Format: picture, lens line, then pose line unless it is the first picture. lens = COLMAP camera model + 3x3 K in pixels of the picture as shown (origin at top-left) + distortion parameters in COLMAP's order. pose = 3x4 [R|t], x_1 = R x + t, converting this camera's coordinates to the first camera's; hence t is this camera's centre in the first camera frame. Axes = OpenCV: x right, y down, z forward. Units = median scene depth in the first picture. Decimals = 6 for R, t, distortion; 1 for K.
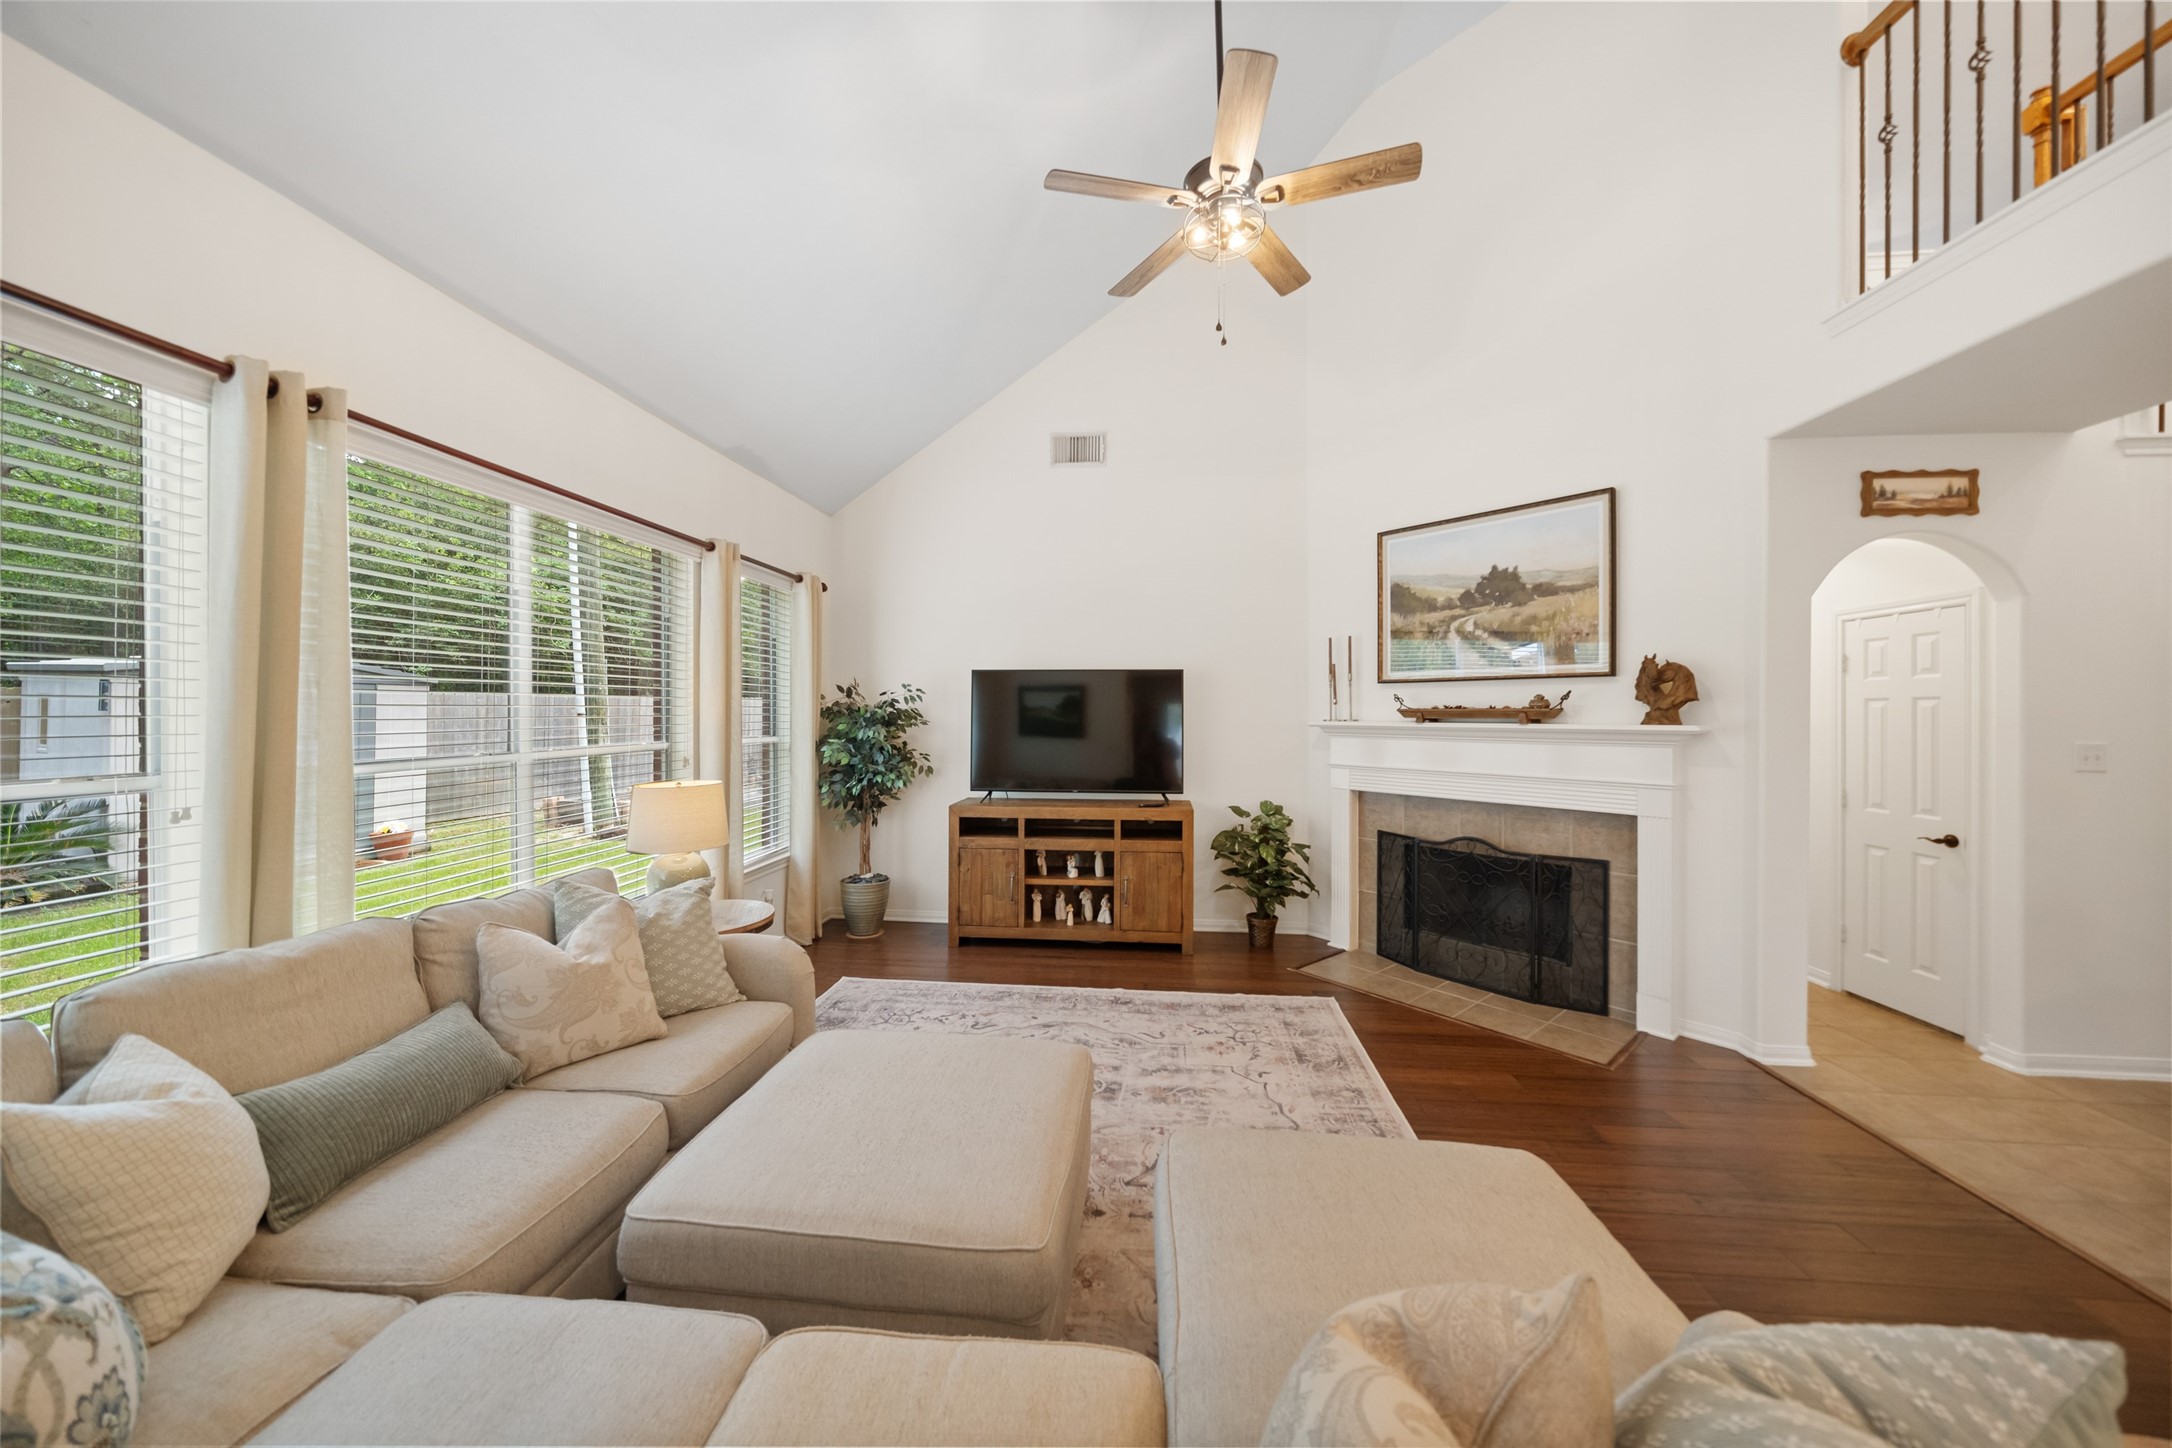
lens RADIAL K [[748.0, 0, 1086.7], [0, 748.0, 712.9], [0, 0, 1]] dist [-0.007588, -0.000043]
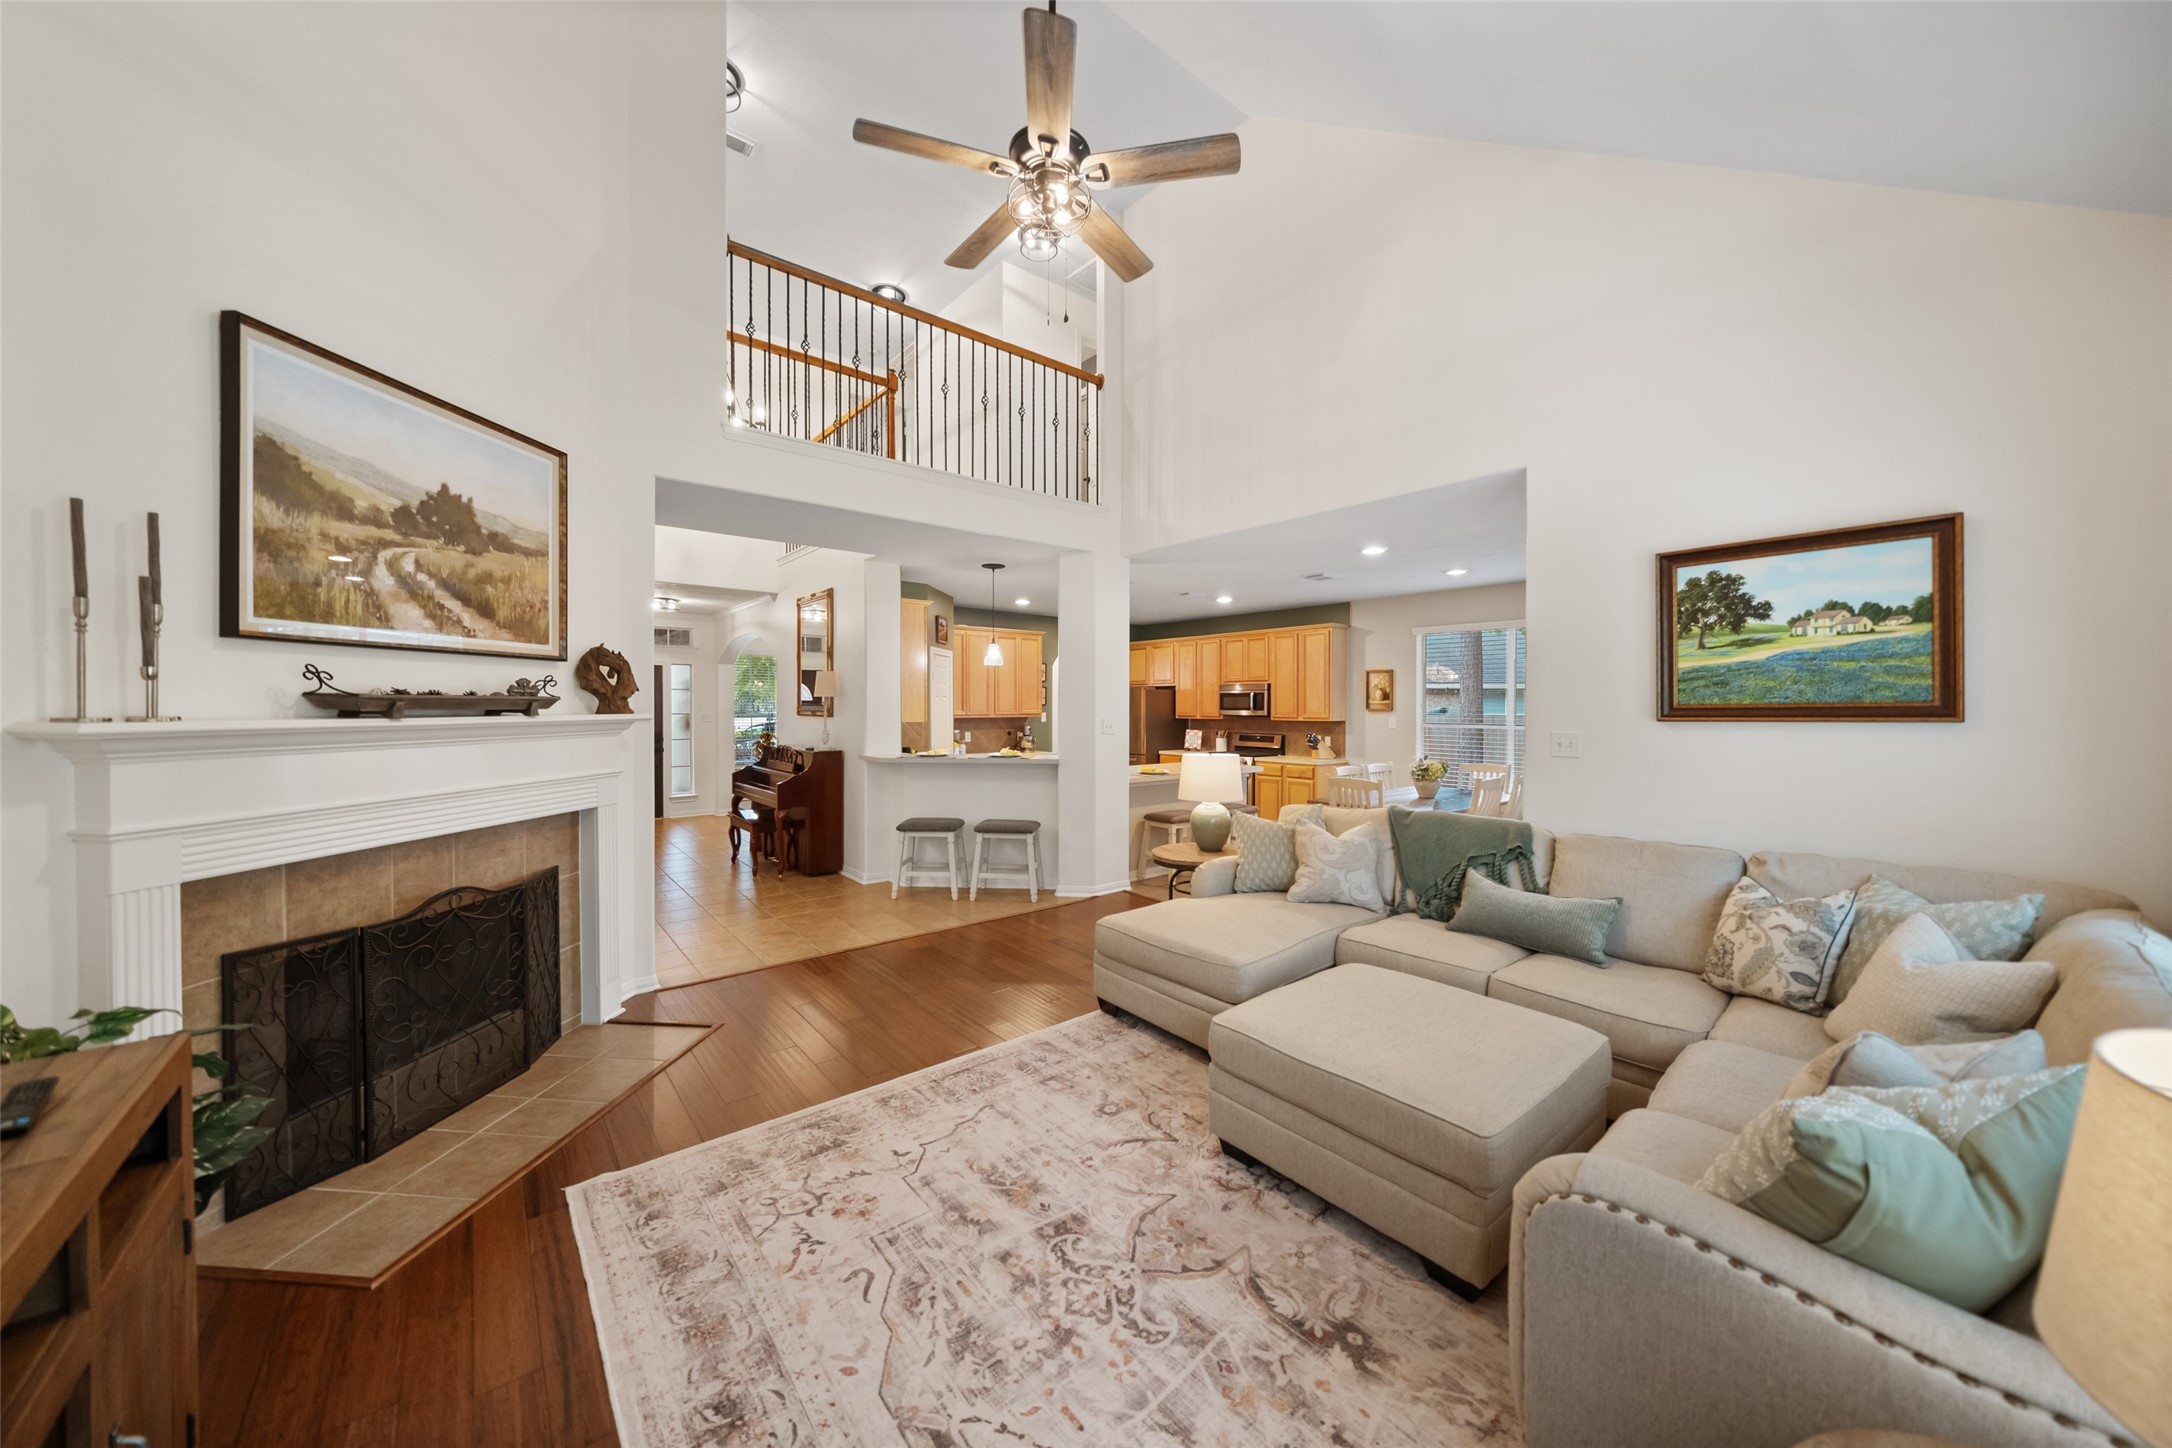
lens RADIAL K [[748.0, 0, 1089.7], [0, 748.0, 714.0], [0, 0, 1]] dist [-0.007588, -0.000043]
pose [[-0.712994, -0.013432, 0.701042, -0.374109], [-0.004606, 0.999885, 0.014473, -0.001145], [-0.701155, 0.007091, -0.712974, 1.148987]]
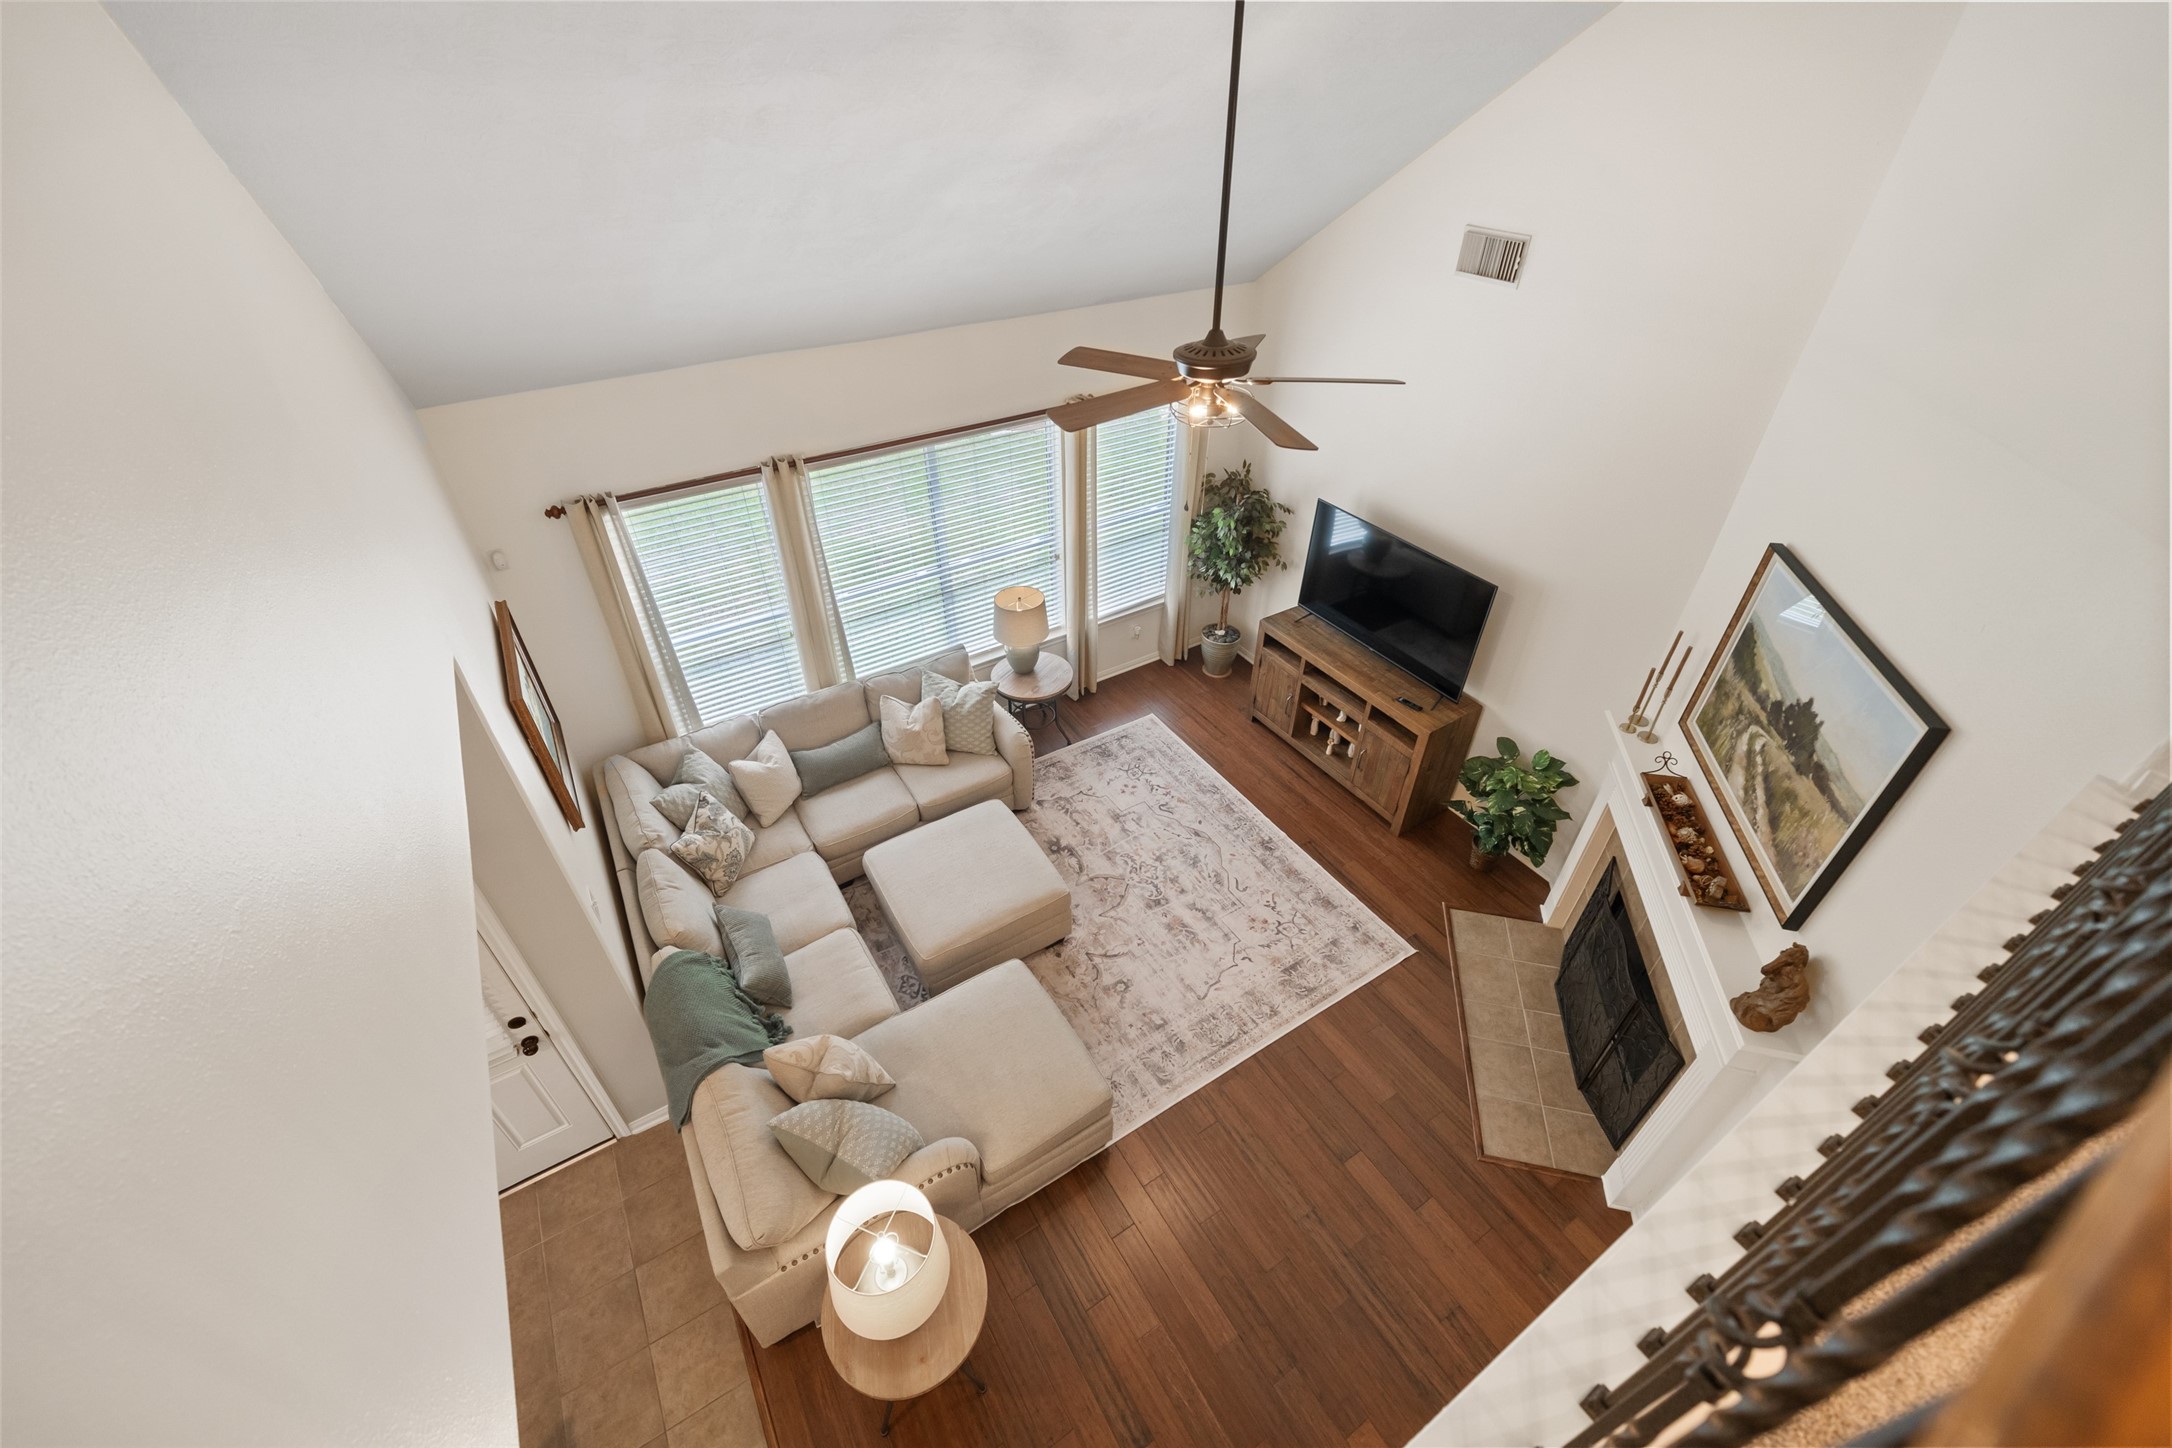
lens RADIAL K [[866.7, 0, 1085.6], [0, 866.7, 716.6], [0, 0, 1]] dist [-0.009143, 0.000538]
pose [[0.608321, 0.484131, -0.628938, 0.688459], [0.002465, 0.791265, 0.611469, -0.703240], [0.793687, -0.373520, 0.480149, 0.119735]]
